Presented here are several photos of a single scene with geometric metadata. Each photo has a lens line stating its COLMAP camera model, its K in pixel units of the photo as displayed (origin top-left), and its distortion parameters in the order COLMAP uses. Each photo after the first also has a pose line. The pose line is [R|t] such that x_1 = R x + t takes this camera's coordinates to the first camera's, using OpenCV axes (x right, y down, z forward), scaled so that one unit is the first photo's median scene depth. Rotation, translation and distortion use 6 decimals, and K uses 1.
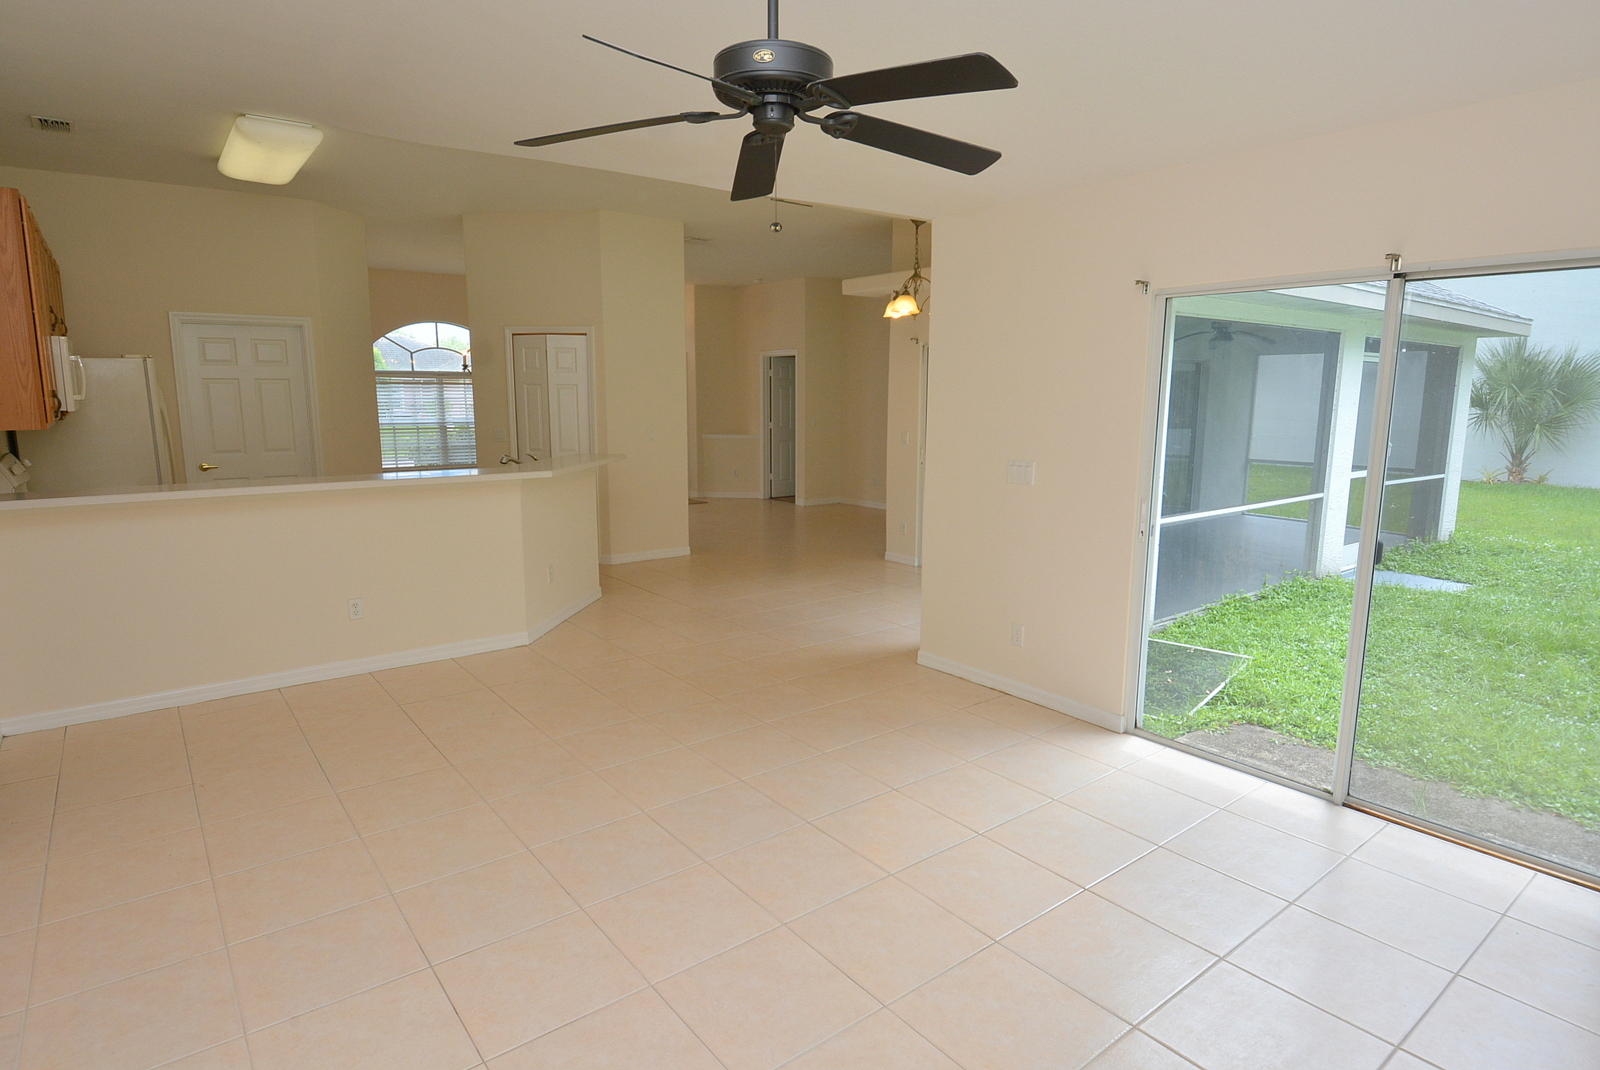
lens RADIAL K [[844.8, 0, 804.8], [0, 844.8, 533.9], [0, 0, 1]] dist [0.010163, -0.018471]
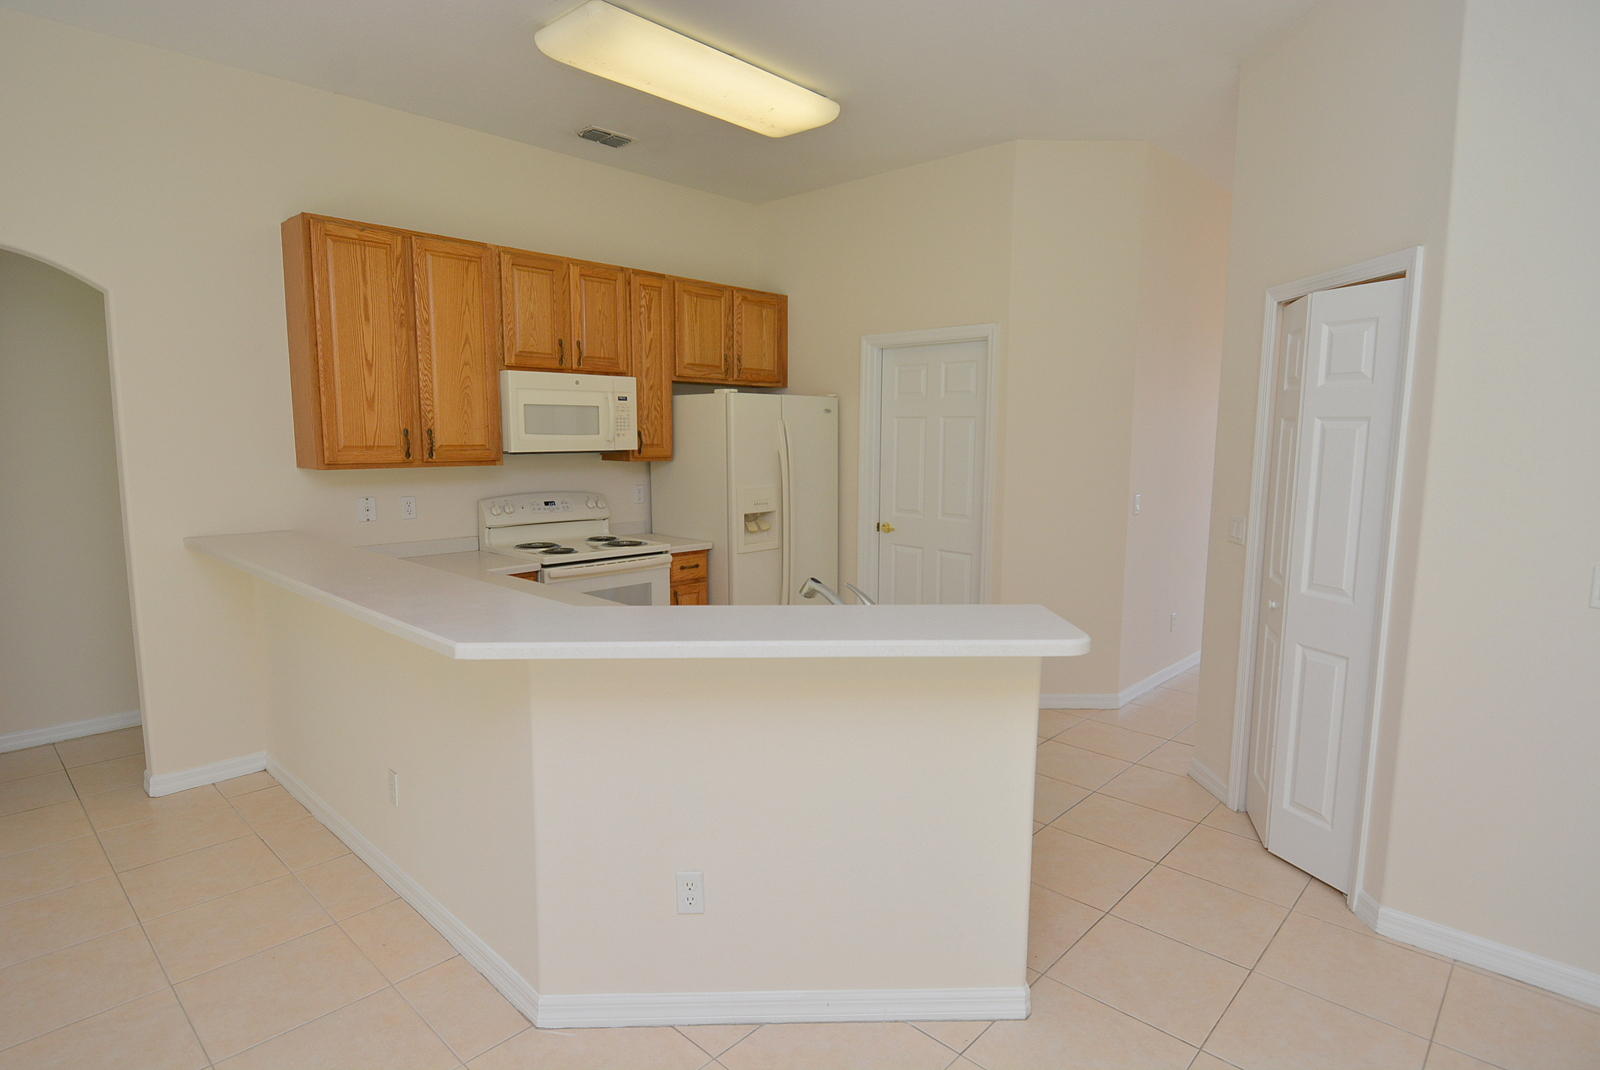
lens RADIAL K [[844.8, 0, 810.1], [0, 844.8, 534.1], [0, 0, 1]] dist [0.010163, -0.018471]
pose [[0.154095, 0.117619, -0.981030, 0.048522], [-0.168572, 0.981462, 0.091193, -0.104796], [0.973570, 0.151322, 0.171066, 0.624013]]
